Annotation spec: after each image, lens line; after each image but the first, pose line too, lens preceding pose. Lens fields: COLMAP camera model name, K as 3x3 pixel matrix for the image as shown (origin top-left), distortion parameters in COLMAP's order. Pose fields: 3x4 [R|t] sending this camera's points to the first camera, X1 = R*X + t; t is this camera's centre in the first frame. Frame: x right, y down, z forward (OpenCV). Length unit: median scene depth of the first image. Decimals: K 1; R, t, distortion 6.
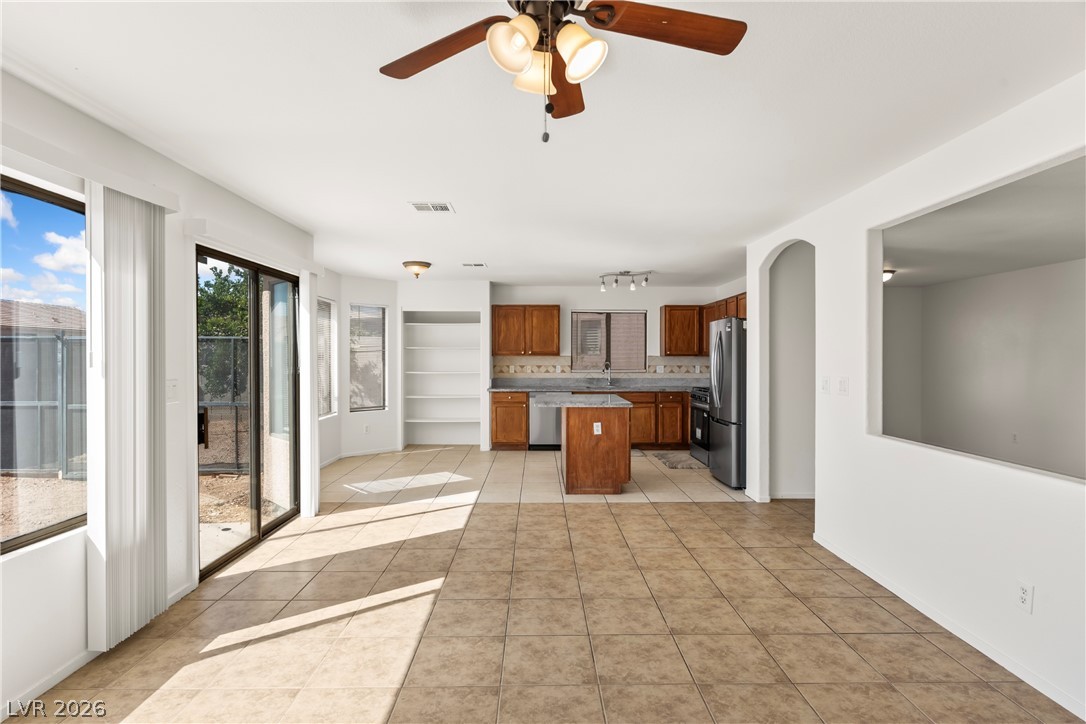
lens RADIAL K [[531.1, 0, 561.1], [0, 531.1, 357.7], [0, 0, 1]] dist [-0.012178, 0.005443]
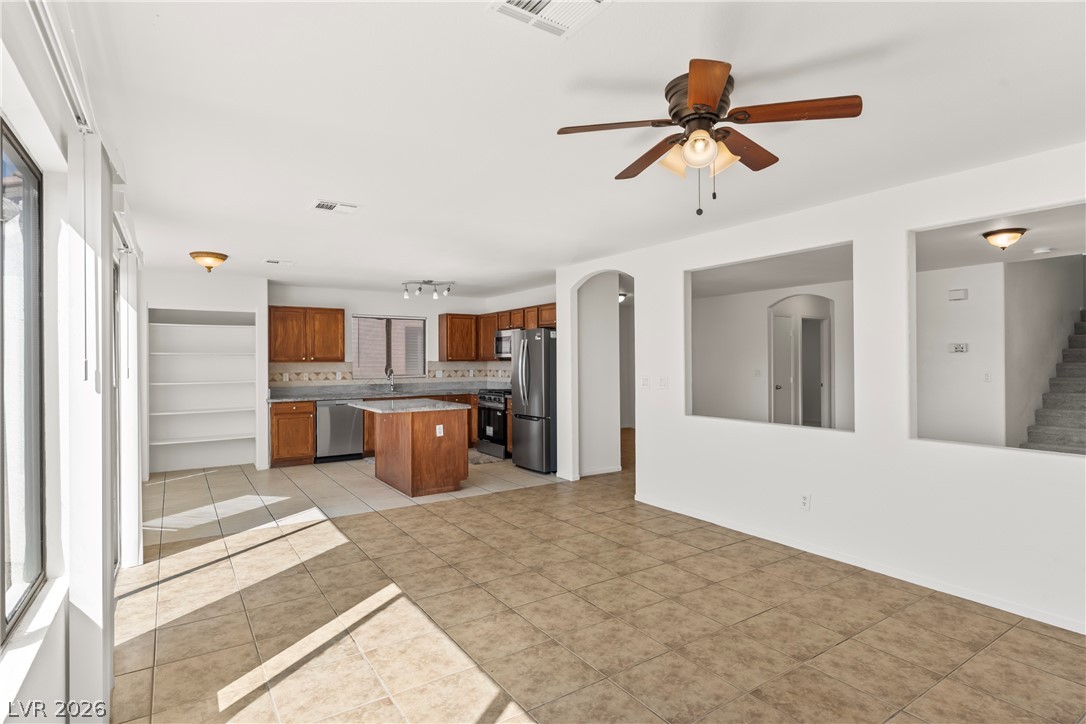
lens RADIAL K [[531.1, 0, 540.5], [0, 531.1, 358.5], [0, 0, 1]] dist [-0.012178, 0.005443]
pose [[0.851697, -0.004431, 0.524015, -0.263484], [0.008691, 0.999946, -0.005669, -0.001695], [-0.523962, 0.009382, 0.851690, -0.002395]]
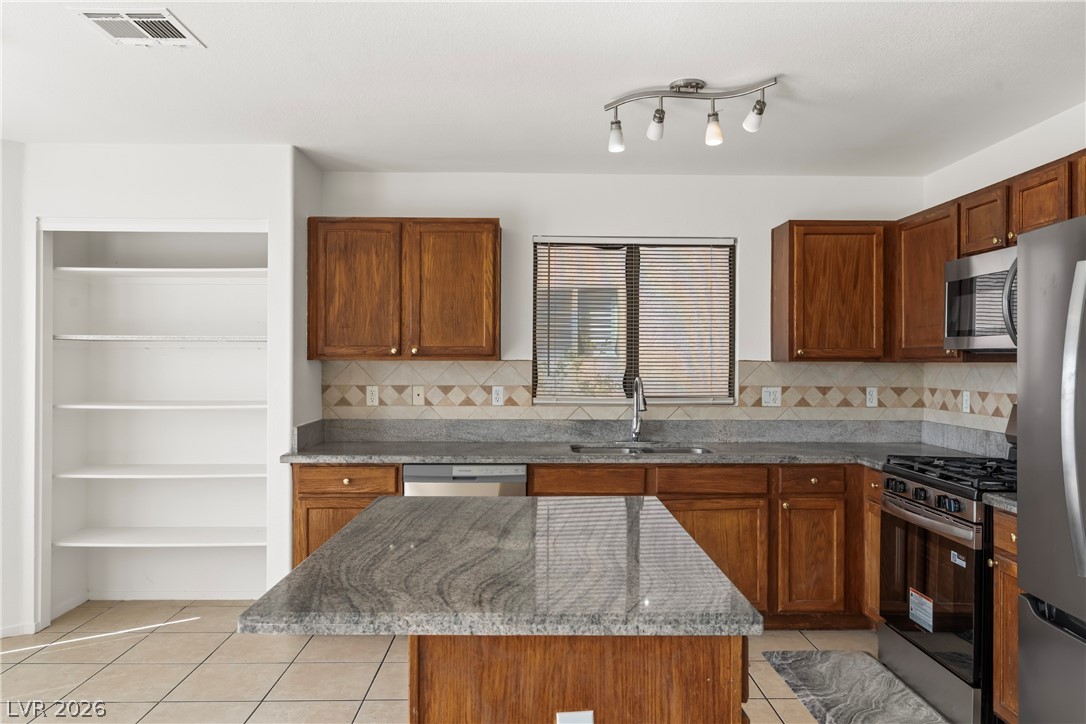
lens RADIAL K [[791.1, 0, 550.6], [0, 791.1, 358.5], [0, 0, 1]] dist [0.004300, 0.002247]
pose [[0.999897, 0.002062, -0.014184, 0.053239], [-0.002111, 0.999992, -0.003403, -0.003839], [0.014177, 0.003433, 0.999894, 0.602018]]
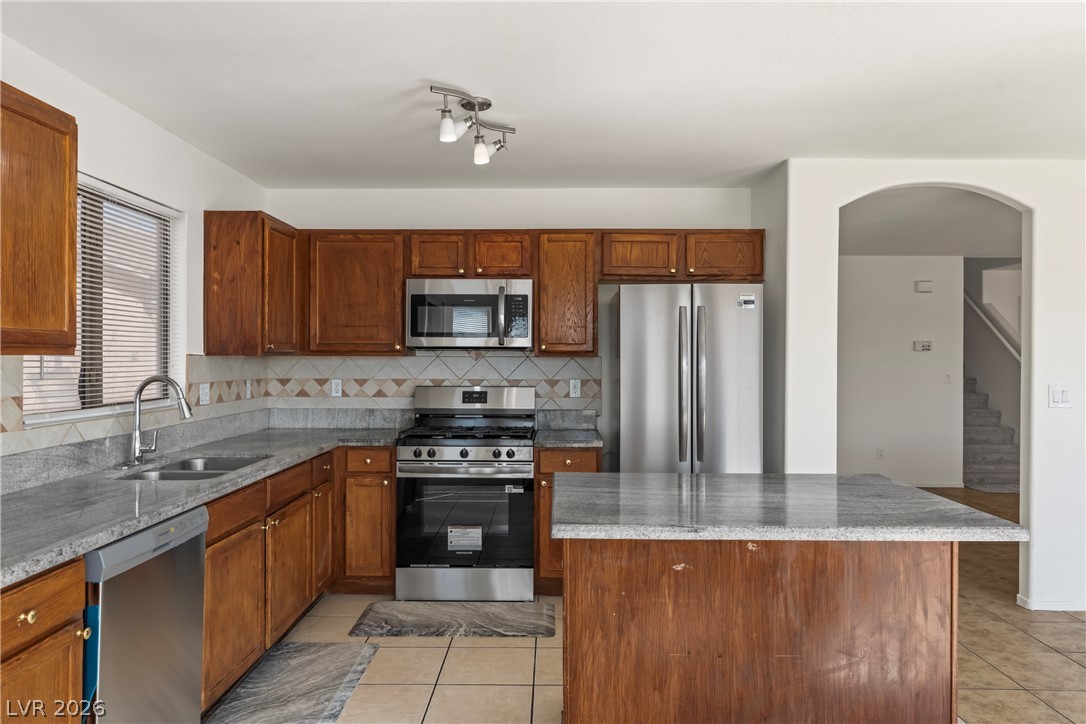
lens RADIAL K [[754.2, 0, 534.8], [0, 754.2, 360.1], [0, 0, 1]] dist [0.000432, 0.005150]
pose [[0.066474, -0.006098, 0.997770, -0.385144], [-0.001544, 0.999980, 0.006214, -0.004410], [-0.997787, -0.001954, 0.066463, 1.028471]]
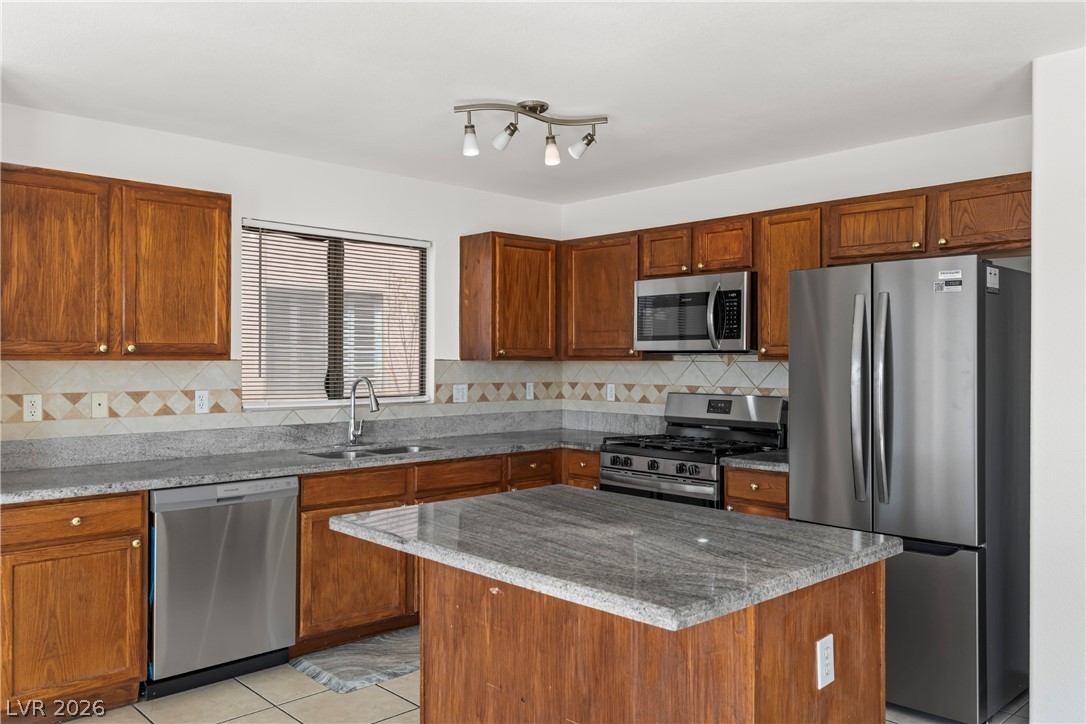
lens RADIAL K [[818.7, 0, 541.9], [0, 818.7, 359.1], [0, 0, 1]] dist [-0.000534, 0.005612]
pose [[0.755247, 0.000413, 0.655440, -0.230718], [0.000449, 0.999999, -0.001147, -0.004327], [-0.655440, 0.001161, 0.755247, 0.675601]]
